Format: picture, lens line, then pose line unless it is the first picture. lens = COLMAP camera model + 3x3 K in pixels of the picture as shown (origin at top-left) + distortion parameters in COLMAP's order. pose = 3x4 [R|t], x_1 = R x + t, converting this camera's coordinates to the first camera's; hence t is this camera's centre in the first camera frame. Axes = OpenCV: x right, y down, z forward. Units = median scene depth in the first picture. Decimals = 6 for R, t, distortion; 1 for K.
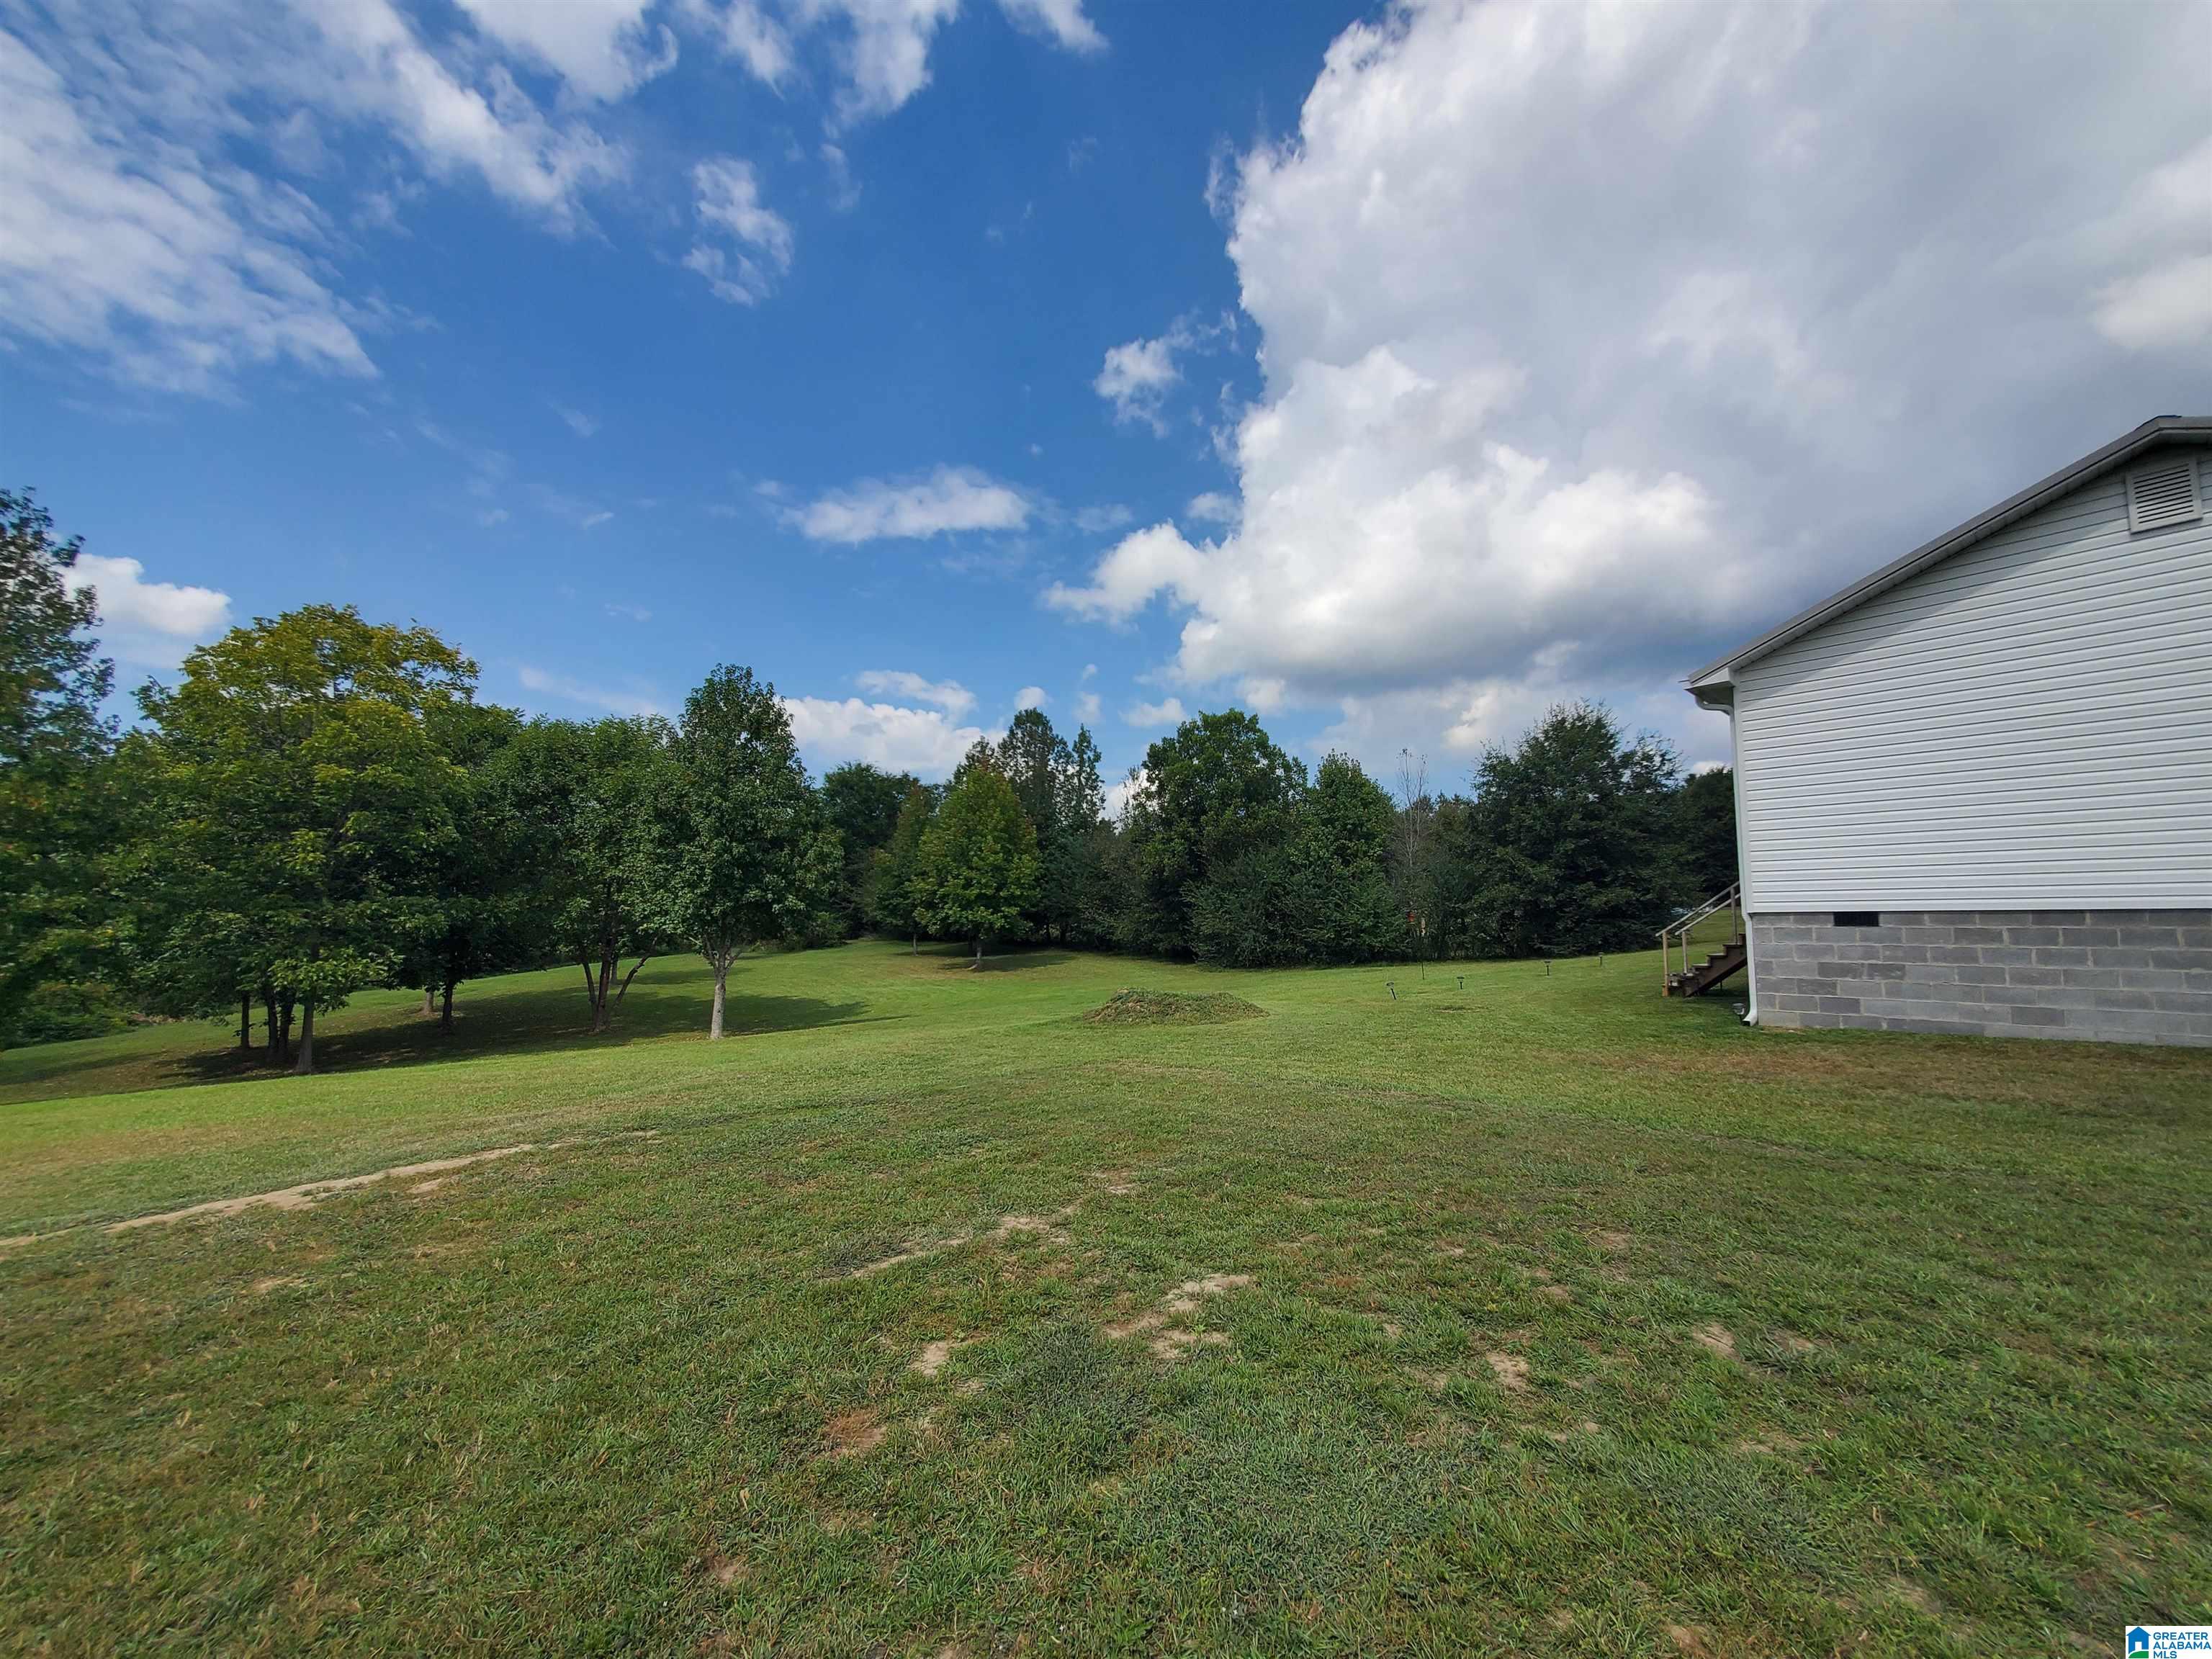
lens RADIAL K [[880.3, 0, 1115.3], [0, 880.3, 839.6], [0, 0, 1]] dist [-0.001504, -0.000205]
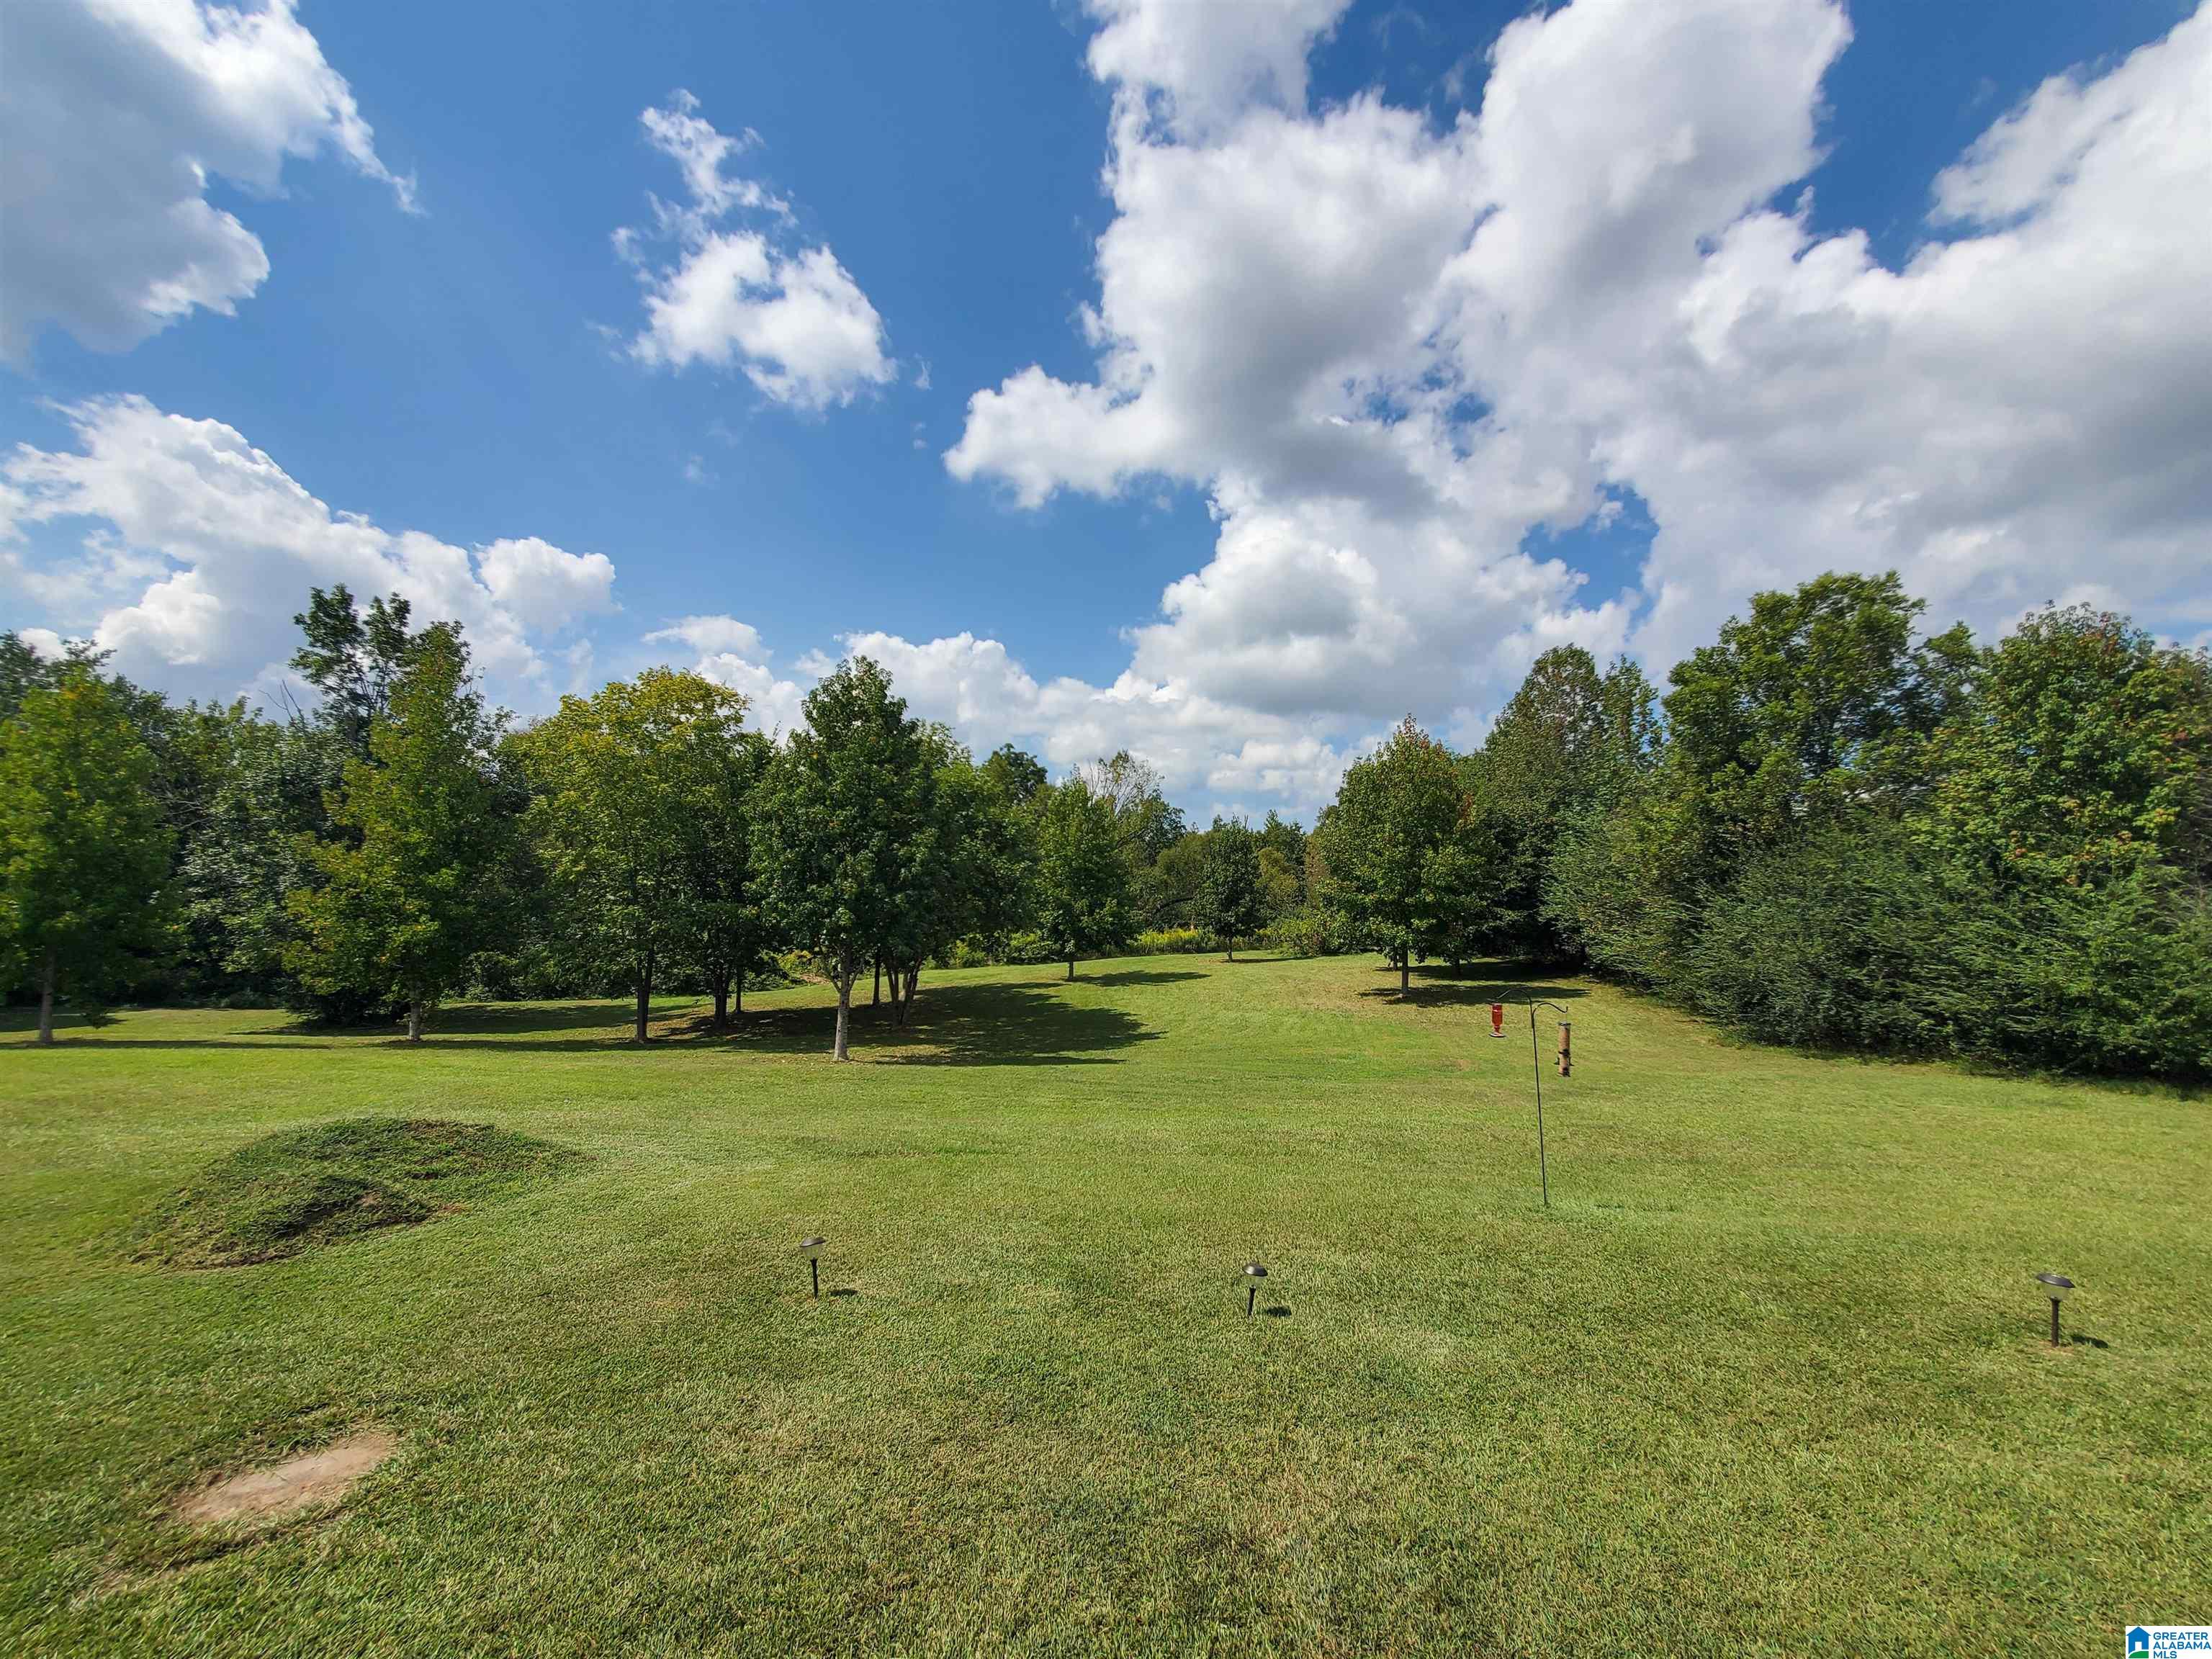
lens RADIAL K [[880.3, 0, 1115.3], [0, 880.3, 839.6], [0, 0, 1]] dist [-0.001504, -0.000205]
pose [[0.723280, -0.029487, -0.689925, 0.229453], [0.031844, 0.999449, -0.009332, 0.012341], [0.689820, -0.015220, 0.723821, 0.354288]]
